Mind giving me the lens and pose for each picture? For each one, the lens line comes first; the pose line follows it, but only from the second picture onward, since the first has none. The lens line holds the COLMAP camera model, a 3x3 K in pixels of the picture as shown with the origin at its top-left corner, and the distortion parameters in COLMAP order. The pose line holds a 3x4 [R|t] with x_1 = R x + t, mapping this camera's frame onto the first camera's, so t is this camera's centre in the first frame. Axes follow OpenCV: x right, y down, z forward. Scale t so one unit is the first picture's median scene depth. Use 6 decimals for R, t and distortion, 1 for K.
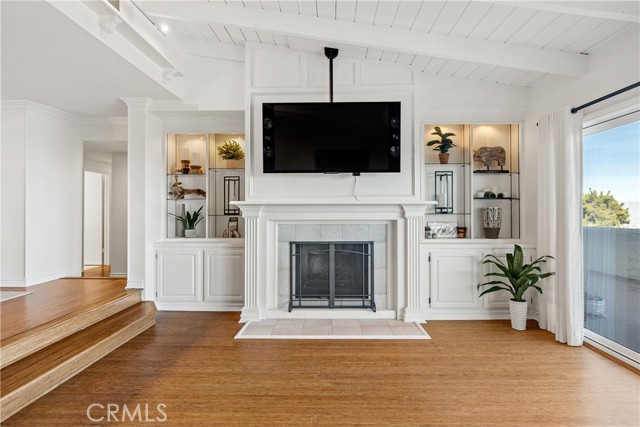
lens RADIAL K [[323.0, 0, 324.0], [0, 323.0, 207.6], [0, 0, 1]] dist [-0.000343, -0.000039]
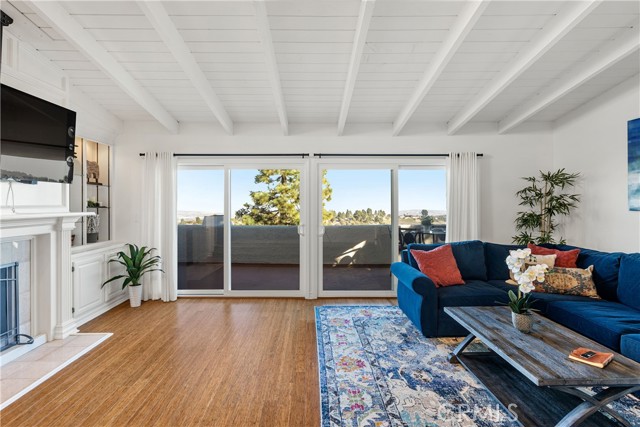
lens RADIAL K [[335.0, 0, 317.7], [0, 335.0, 205.1], [0, 0, 1]] dist [-0.000008, 0.000131]
pose [[-0.036730, -0.004542, 0.999315, -0.744232], [-0.006700, 0.999968, 0.004299, -0.050079], [-0.999303, -0.006538, -0.036759, 0.276593]]
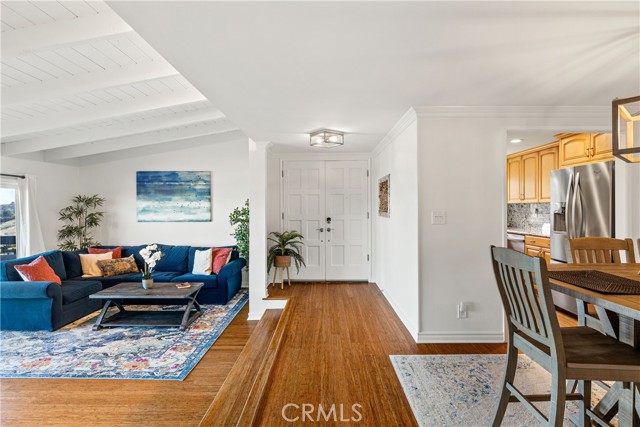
lens RADIAL K [[324.0, 0, 313.1], [0, 324.0, 208.6], [0, 0, 1]] dist [-0.000298, 0.000336]
pose [[-0.999950, 0.005030, 0.008664, -0.731590], [0.004976, 0.999968, -0.006245, -0.093682], [-0.008695, -0.006201, -0.999943, 1.093244]]
